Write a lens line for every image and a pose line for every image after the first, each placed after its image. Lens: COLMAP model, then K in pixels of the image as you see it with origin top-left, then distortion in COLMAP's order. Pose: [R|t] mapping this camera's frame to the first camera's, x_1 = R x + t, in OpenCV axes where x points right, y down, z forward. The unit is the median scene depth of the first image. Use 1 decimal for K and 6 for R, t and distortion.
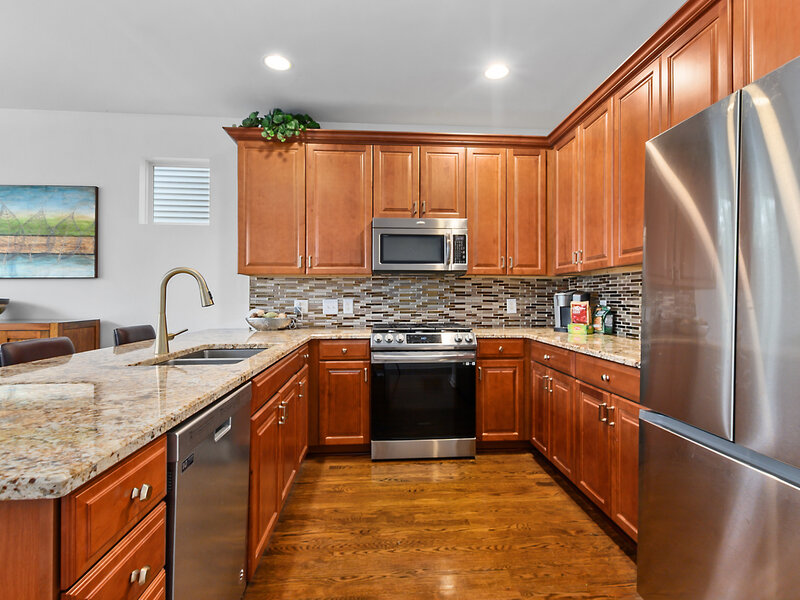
lens RADIAL K [[407.6, 0, 407.5], [0, 407.6, 297.8], [0, 0, 1]] dist [0.004419, -0.000235]
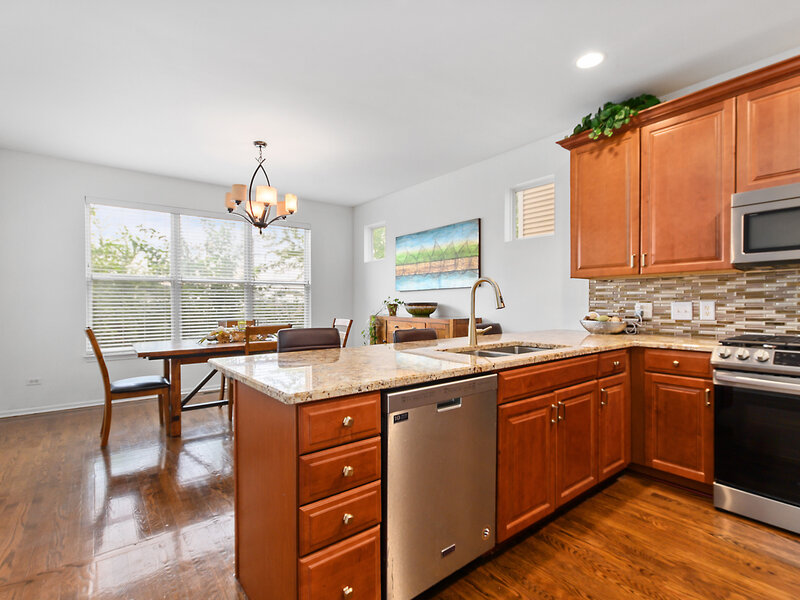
lens RADIAL K [[399.9, 0, 405.0], [0, 399.9, 309.6], [0, 0, 1]] dist [0.017078, -0.006183]
pose [[0.554108, 0.012047, -0.832358, 0.206278], [0.008505, 0.999761, 0.020132, -0.002259], [0.832401, -0.018234, 0.553873, 0.074146]]
